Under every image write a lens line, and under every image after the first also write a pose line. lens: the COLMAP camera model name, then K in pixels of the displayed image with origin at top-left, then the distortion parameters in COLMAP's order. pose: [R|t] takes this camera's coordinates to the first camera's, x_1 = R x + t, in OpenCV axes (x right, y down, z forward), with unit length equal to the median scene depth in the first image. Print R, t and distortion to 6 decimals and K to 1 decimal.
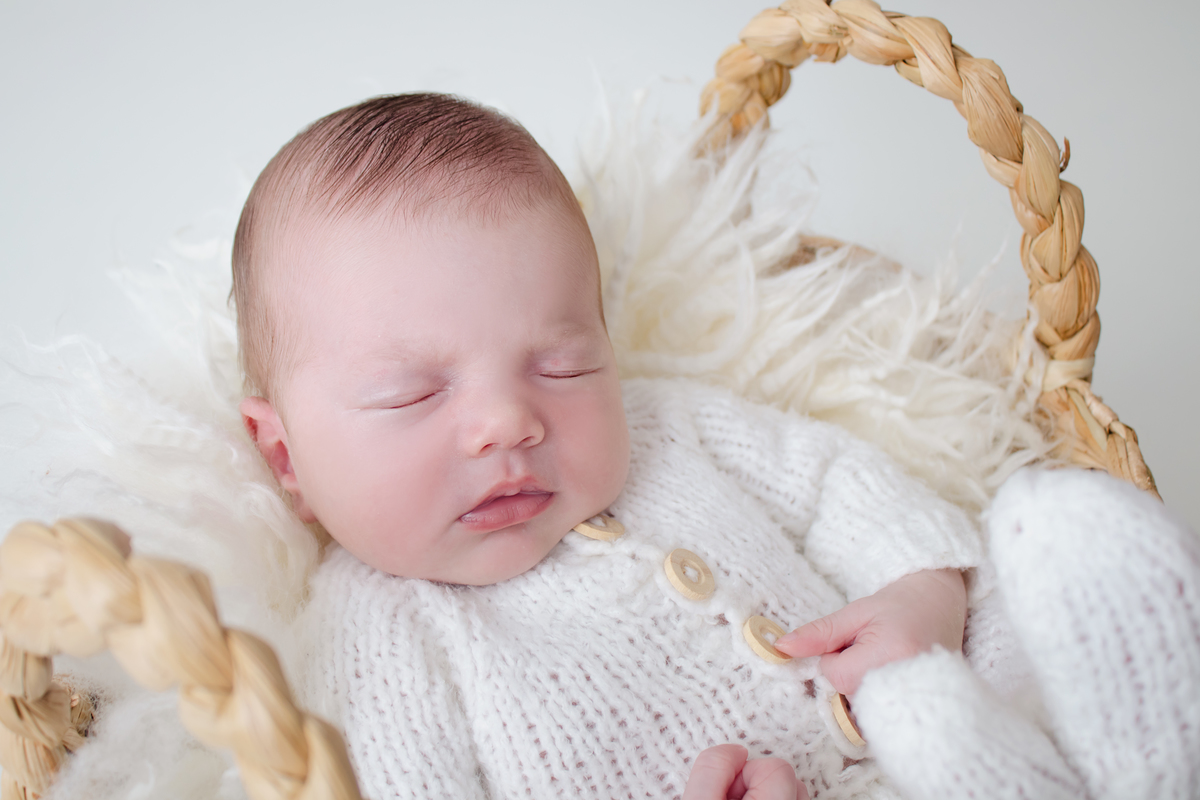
lens RADIAL K [[1523.2, 0, 600.8], [0, 1523.2, 382.5], [0, 0, 1]] dist [-0.109404, 0.071360]
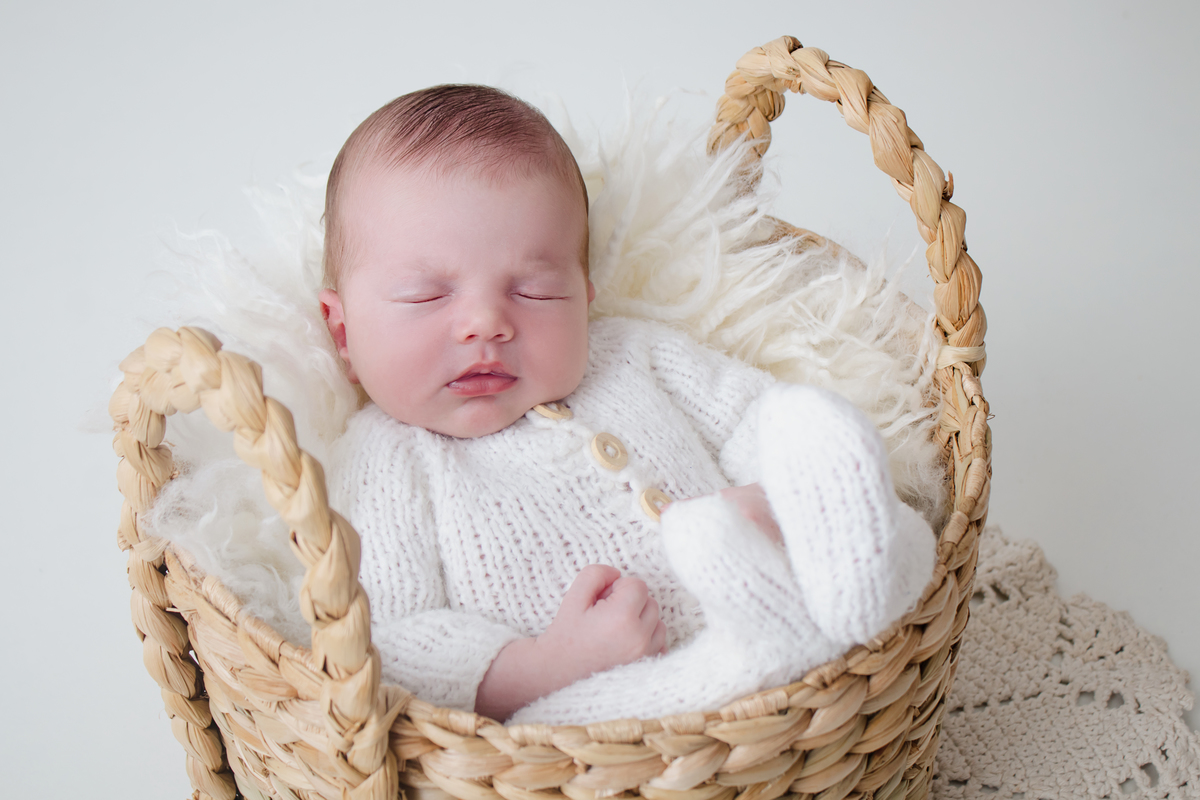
lens RADIAL K [[1975.2, 0, 600.0], [0, 1975.2, 400.0], [0, 0, 1]] dist [-0.121422, -0.071961]
pose [[0.980384, 0.133063, -0.145401, 0.312853], [-0.133284, 0.991043, 0.008265, 0.066836], [0.145199, 0.011277, 0.989338, -0.807417]]
